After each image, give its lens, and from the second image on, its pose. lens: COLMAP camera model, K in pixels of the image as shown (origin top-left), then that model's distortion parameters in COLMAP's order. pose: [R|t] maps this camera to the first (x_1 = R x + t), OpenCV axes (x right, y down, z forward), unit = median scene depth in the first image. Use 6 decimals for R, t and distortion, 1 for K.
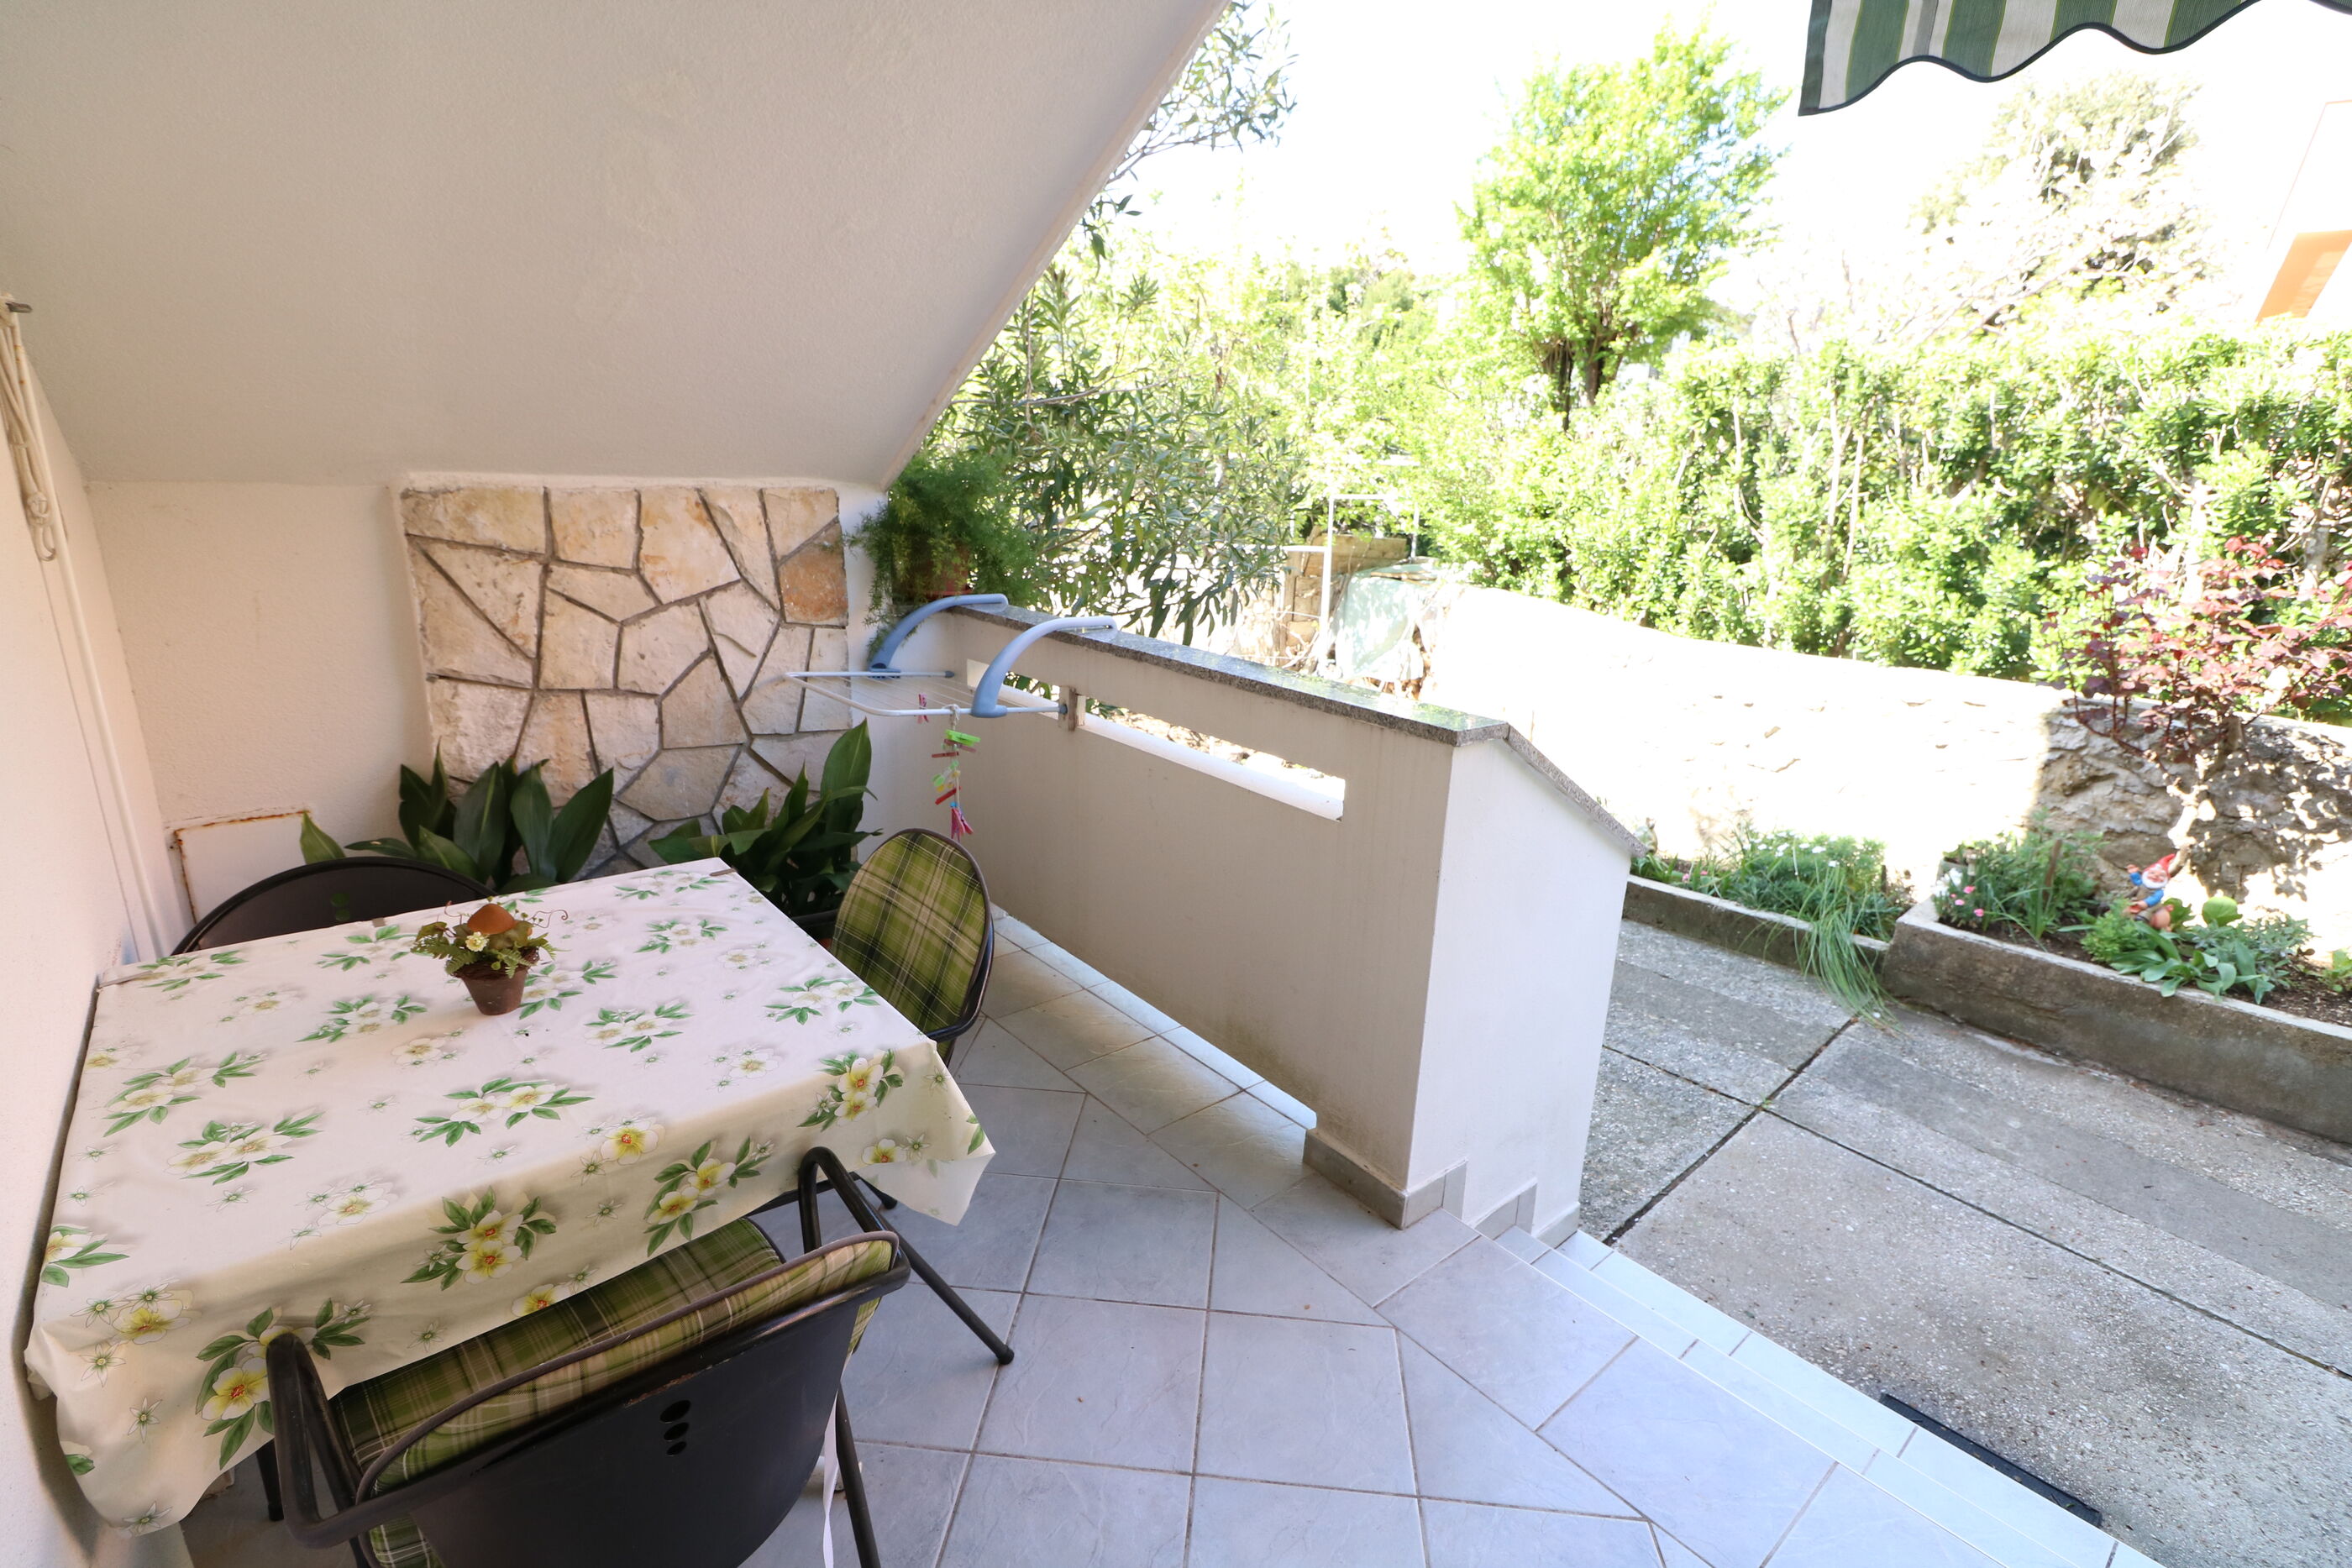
lens RADIAL K [[1109.5, 0, 1191.3], [0, 1109.5, 778.8], [0, 0, 1]] dist [-0.002480, -0.011635]
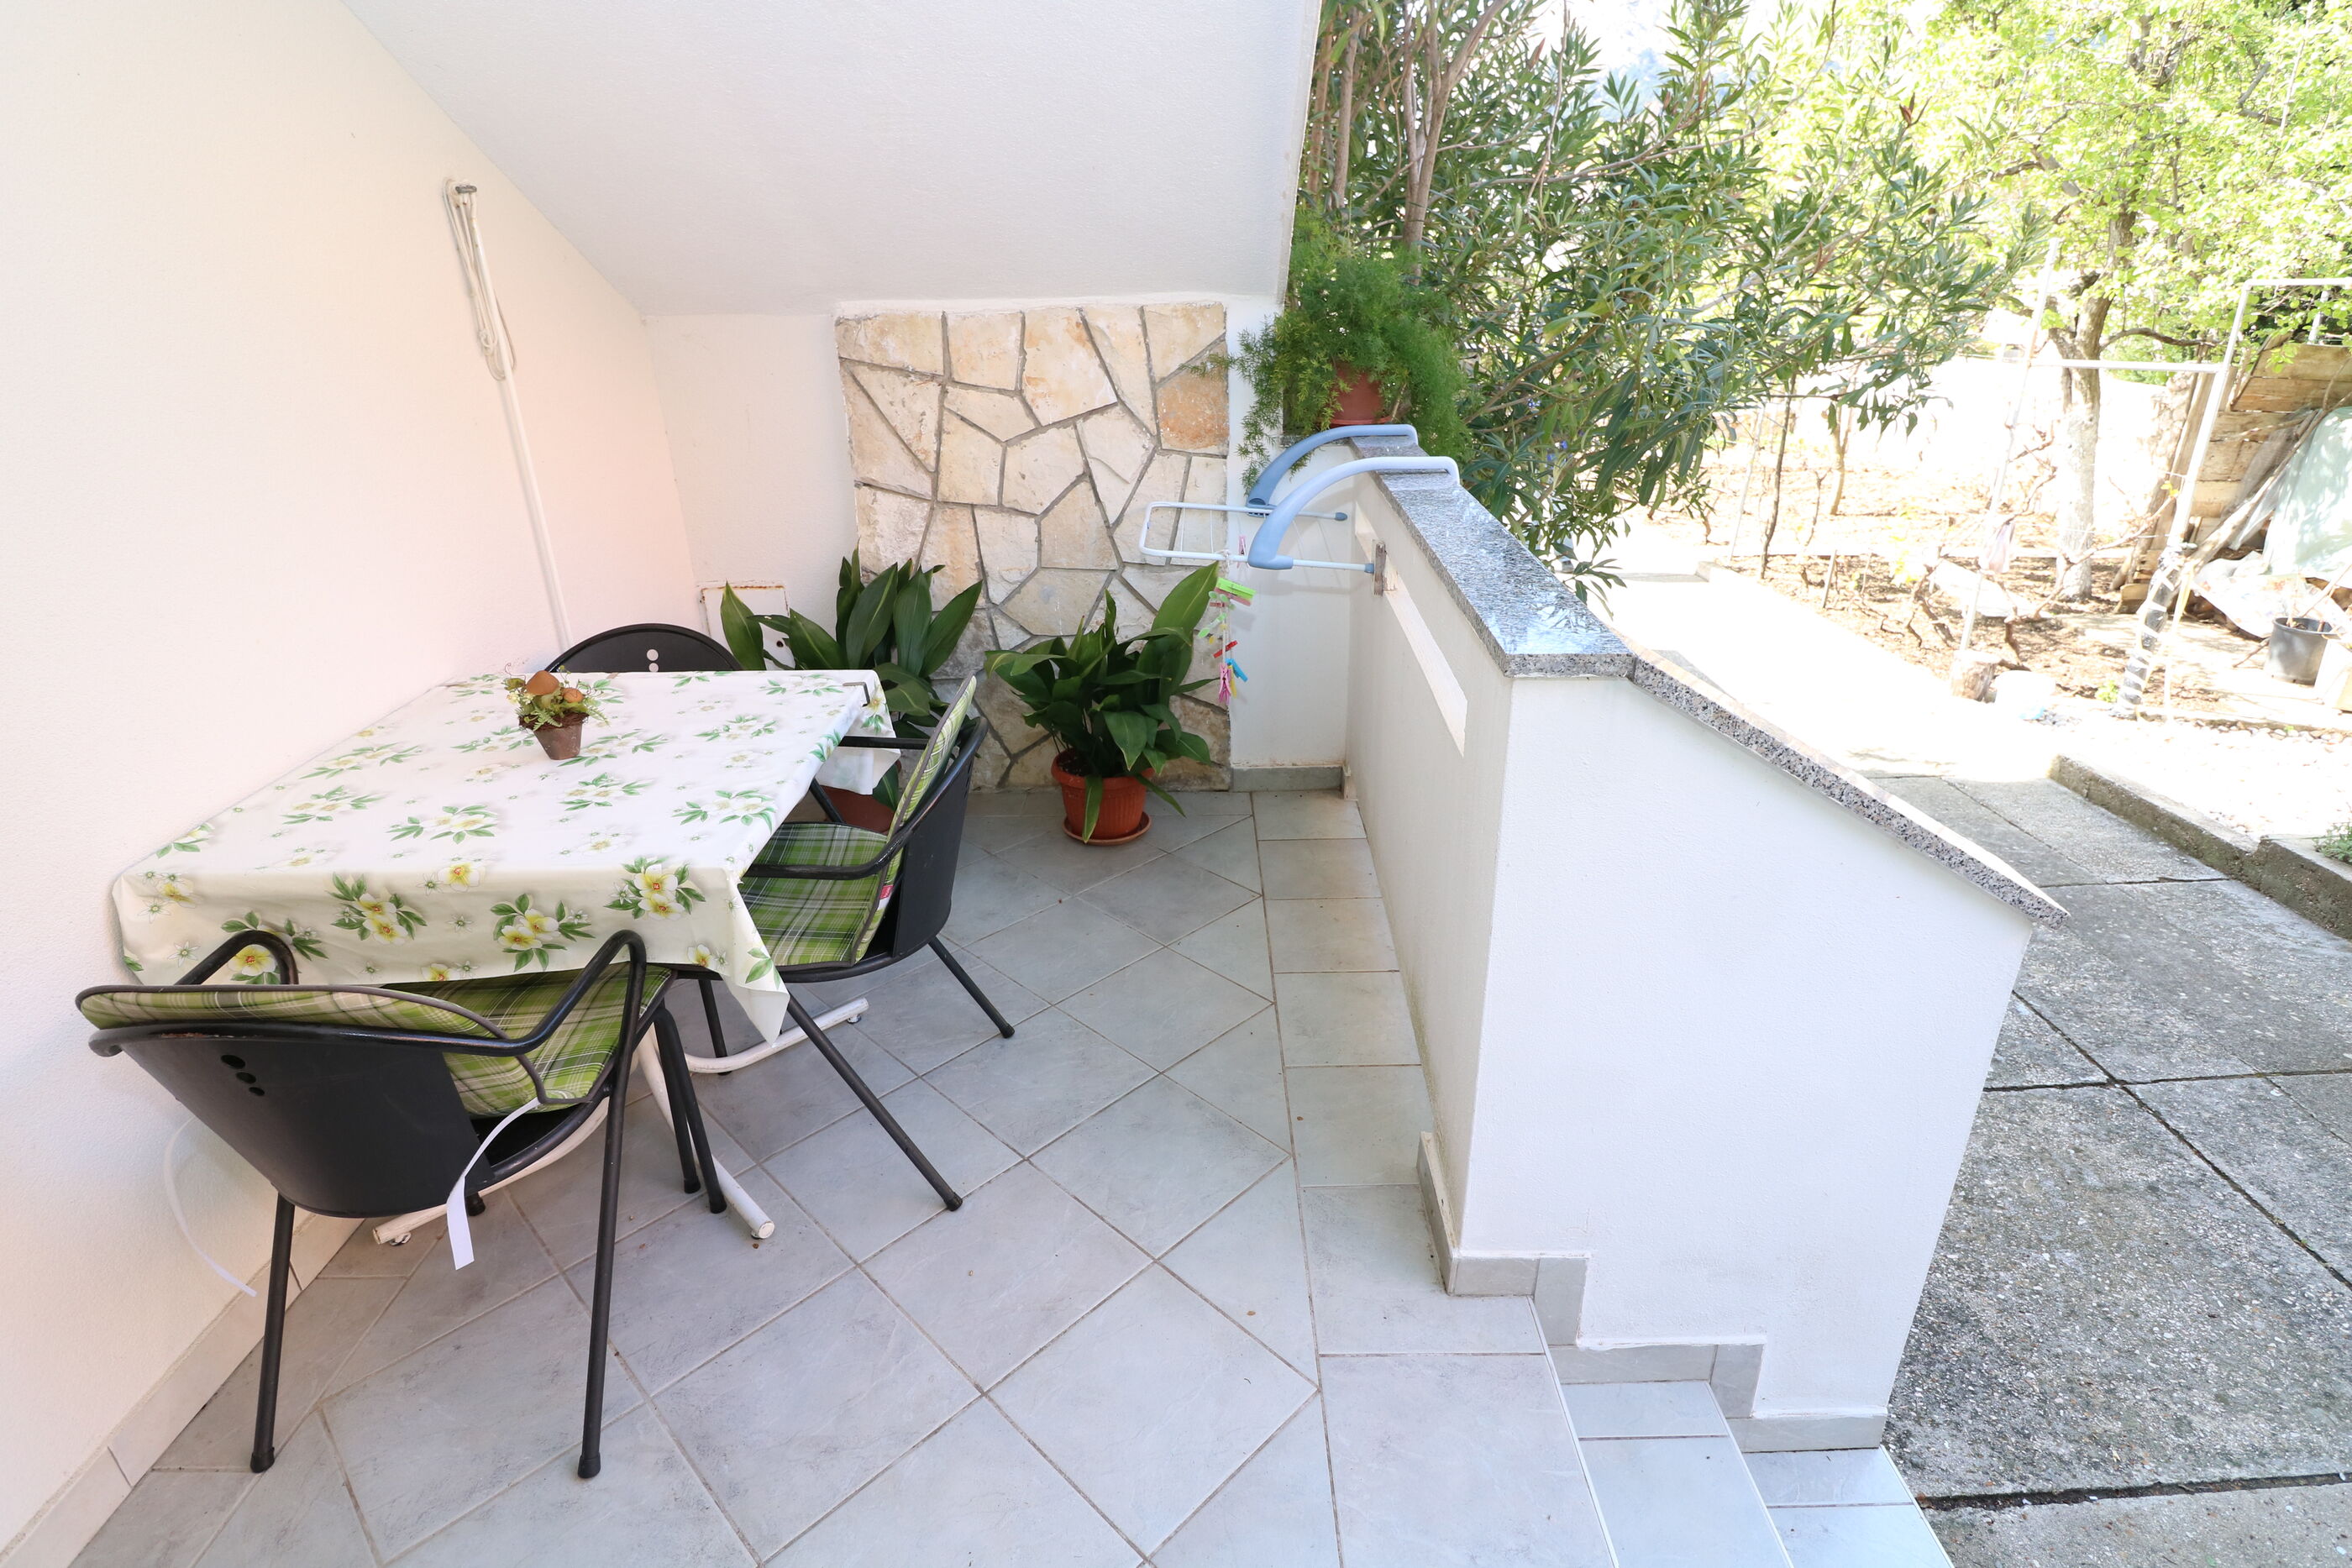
lens RADIAL K [[1202.8, 0, 1197.6], [0, 1202.8, 779.5], [0, 0, 1]] dist [0.000601, -0.012136]
pose [[0.756534, 0.211655, -0.618756, 0.416517], [-0.130229, 0.975985, 0.174624, -0.052870], [0.640856, -0.051529, 0.765929, 0.226657]]
